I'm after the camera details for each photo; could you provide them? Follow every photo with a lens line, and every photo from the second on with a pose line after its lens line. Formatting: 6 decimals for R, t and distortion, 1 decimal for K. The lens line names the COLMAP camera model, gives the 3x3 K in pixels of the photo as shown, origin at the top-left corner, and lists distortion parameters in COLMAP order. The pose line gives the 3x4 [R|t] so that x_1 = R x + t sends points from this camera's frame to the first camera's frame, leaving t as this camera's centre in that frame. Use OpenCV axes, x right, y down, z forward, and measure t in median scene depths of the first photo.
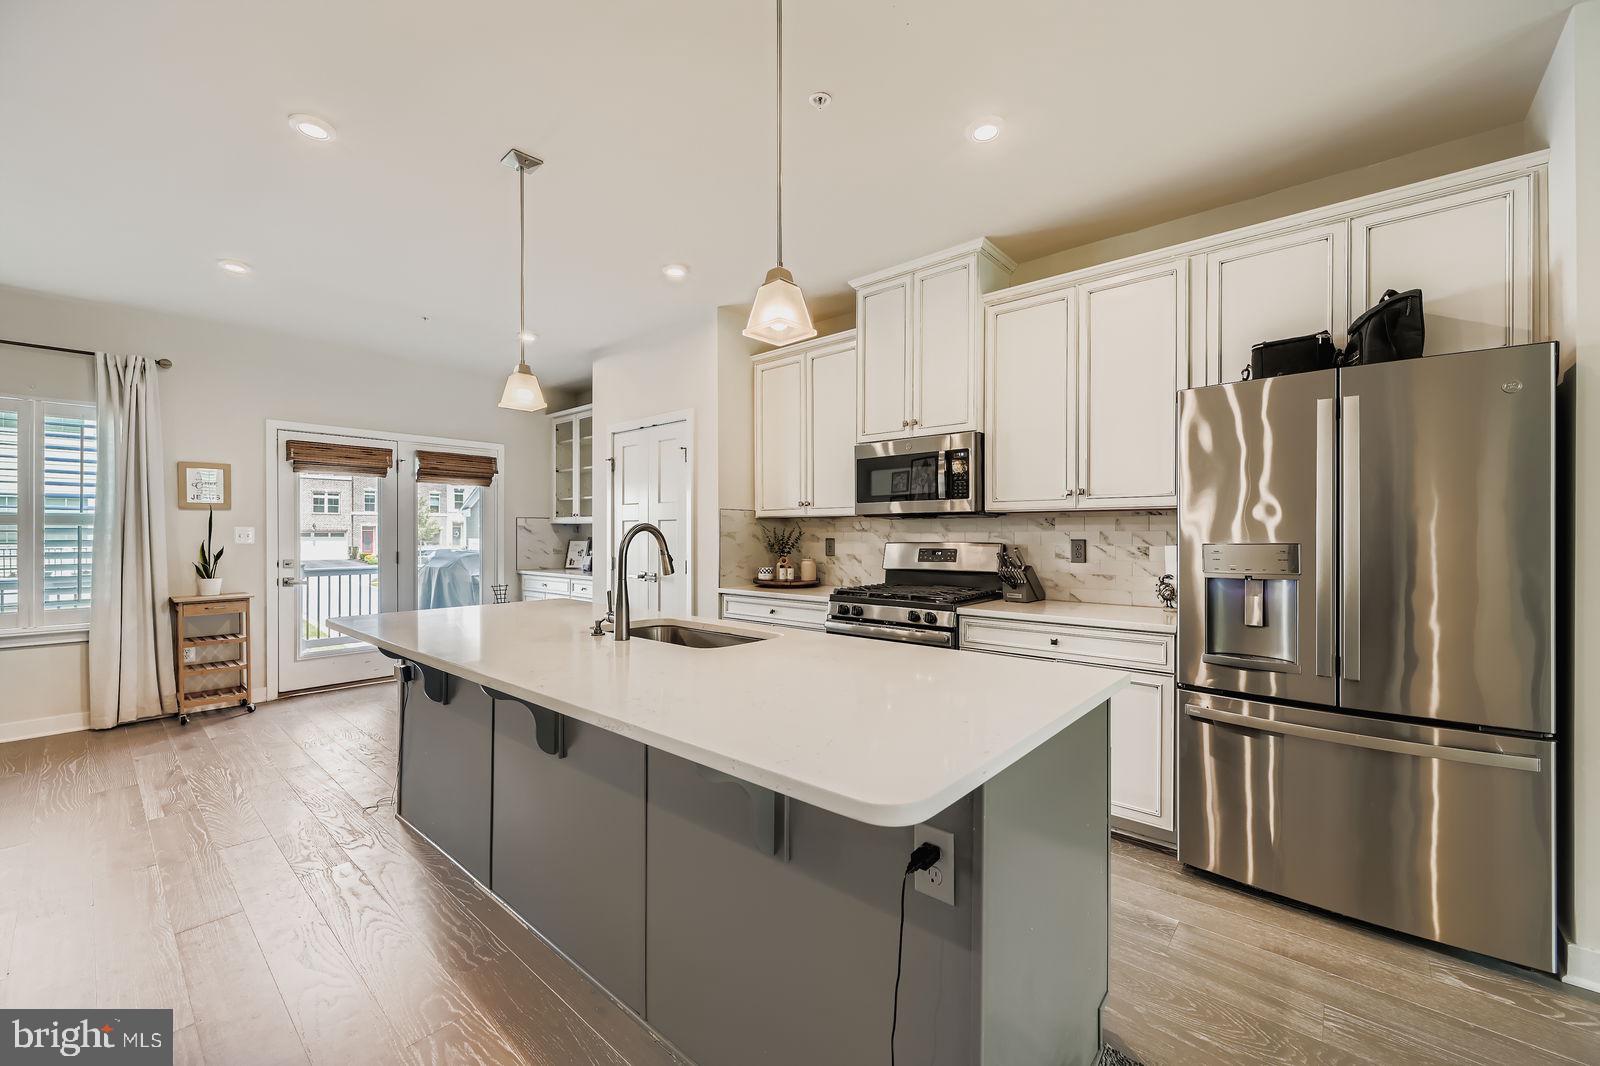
lens RADIAL K [[636.7, 0, 800.9], [0, 636.7, 535.9], [0, 0, 1]] dist [0.001483, -0.000274]
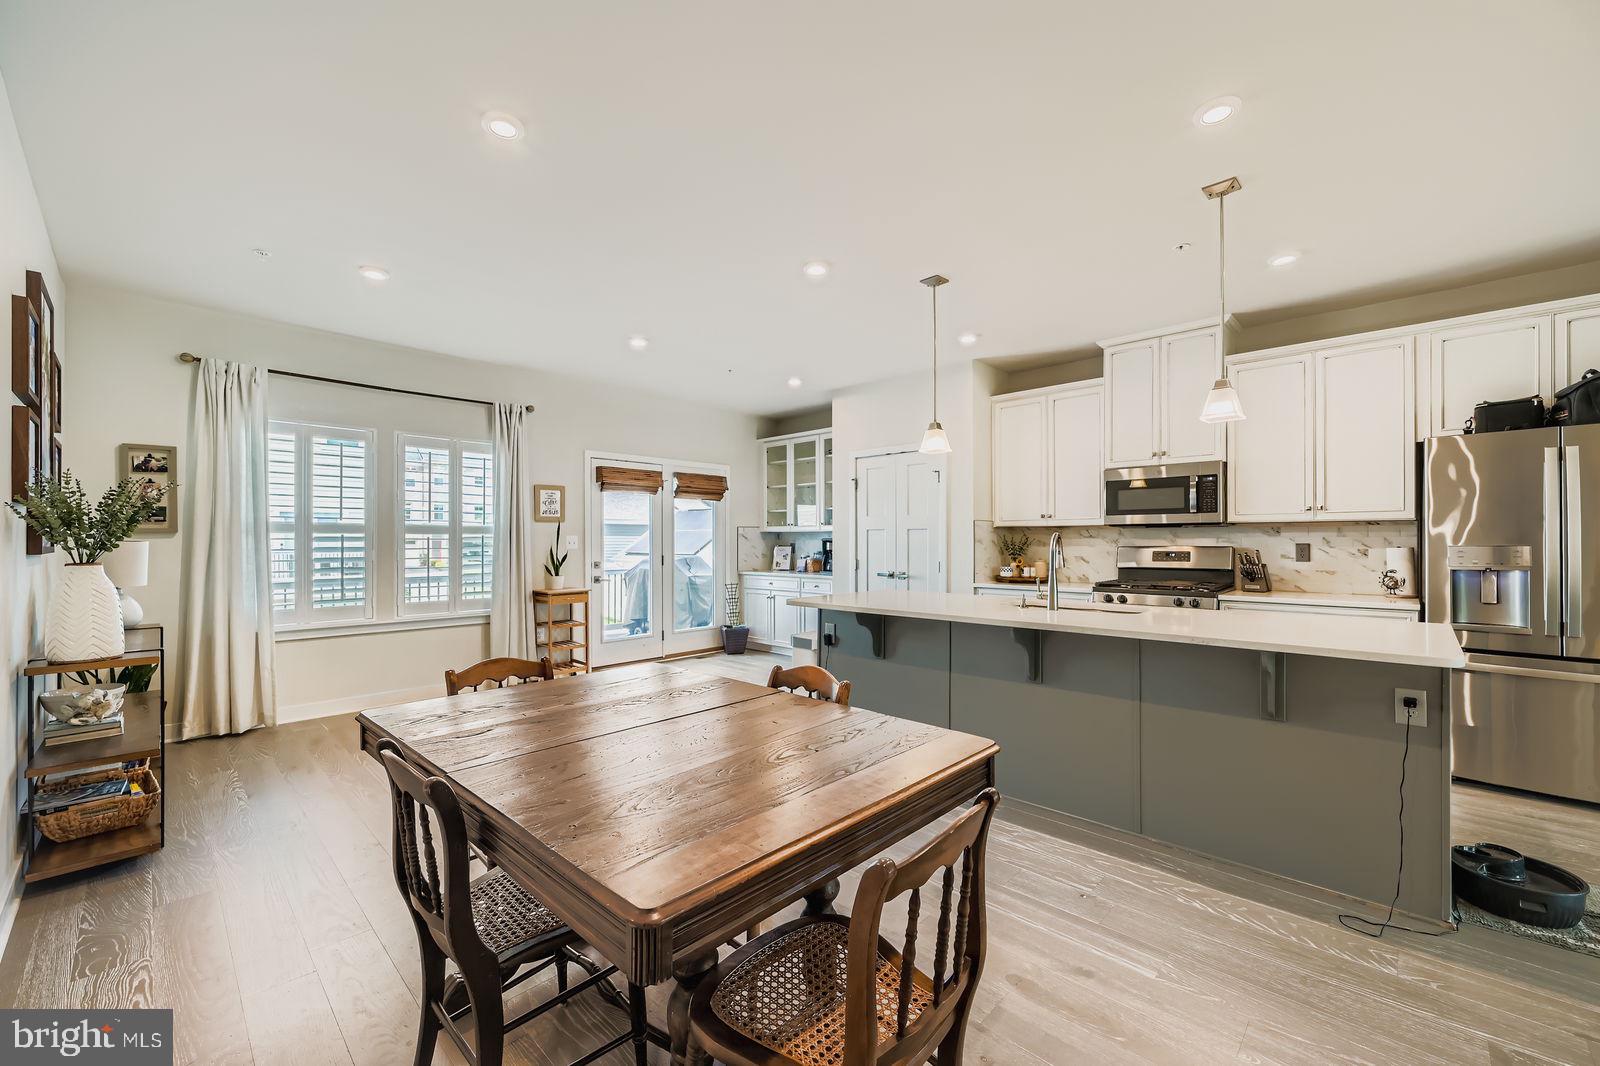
lens RADIAL K [[636.7, 0, 802.4], [0, 636.7, 540.6], [0, 0, 1]] dist [0.001483, -0.000274]
pose [[0.998799, -0.002407, -0.048938, -0.414954], [0.002283, 0.999994, -0.002597, 0.000261], [0.048944, 0.002482, 0.998798, -0.276941]]
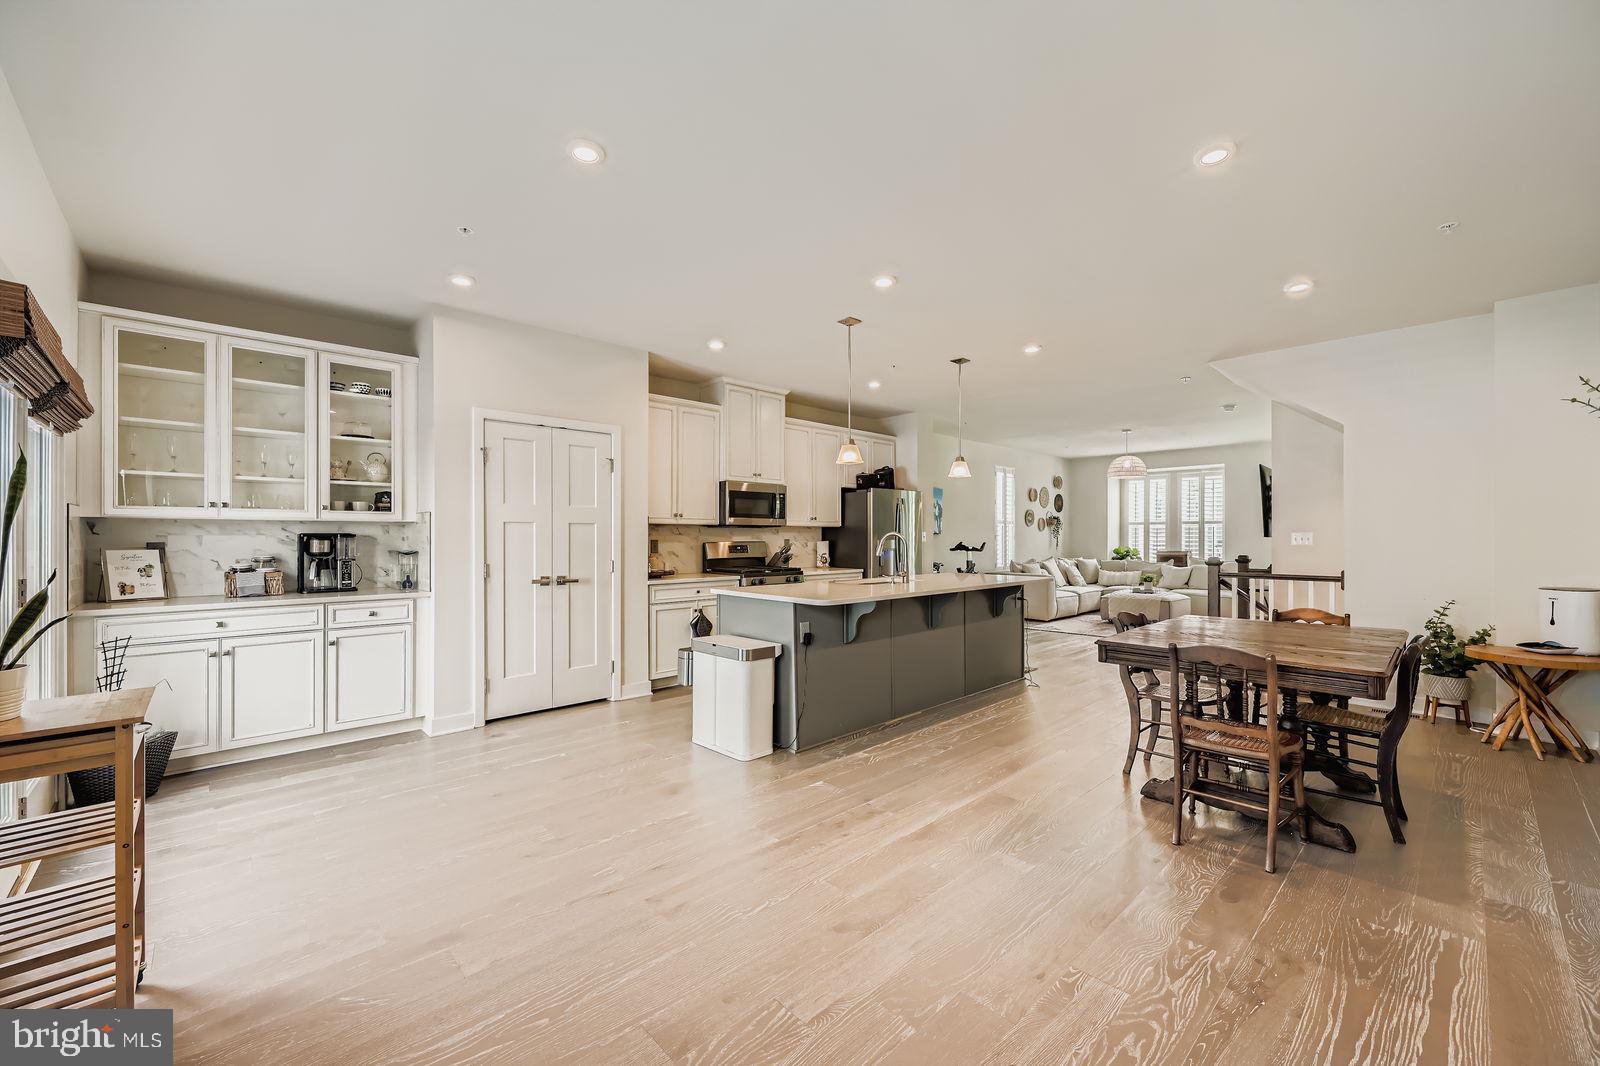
lens RADIAL K [[636.7, 0, 795.6], [0, 636.7, 534.0], [0, 0, 1]] dist [0.001483, -0.000274]
pose [[0.094876, 0.004919, 0.995477, -1.357888], [0.003357, 0.999981, -0.005261, -0.001045], [-0.995483, 0.003841, 0.094857, 0.618390]]
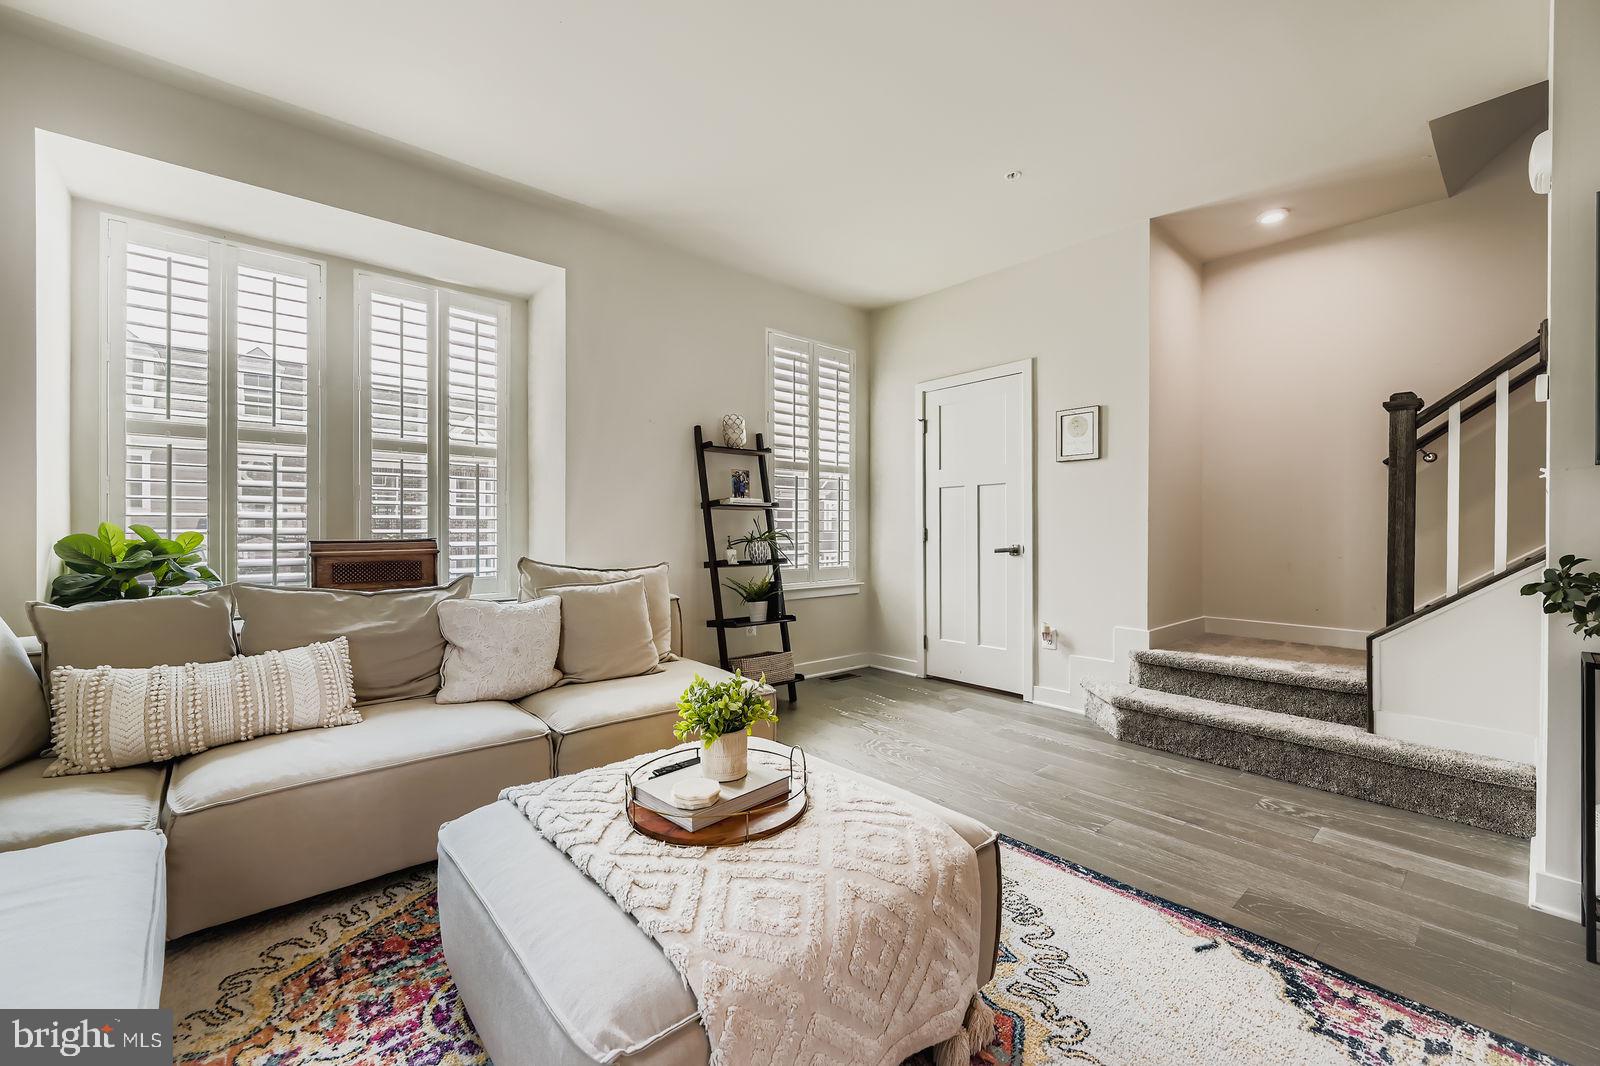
lens RADIAL K [[636.7, 0, 798.5], [0, 636.7, 532.4], [0, 0, 1]] dist [0.001483, -0.000274]
pose [[-0.991626, -0.002392, 0.129124, 0.923815], [-0.001199, 0.999956, 0.009313, 0.045214], [-0.129141, 0.009081, -0.991585, -0.057774]]
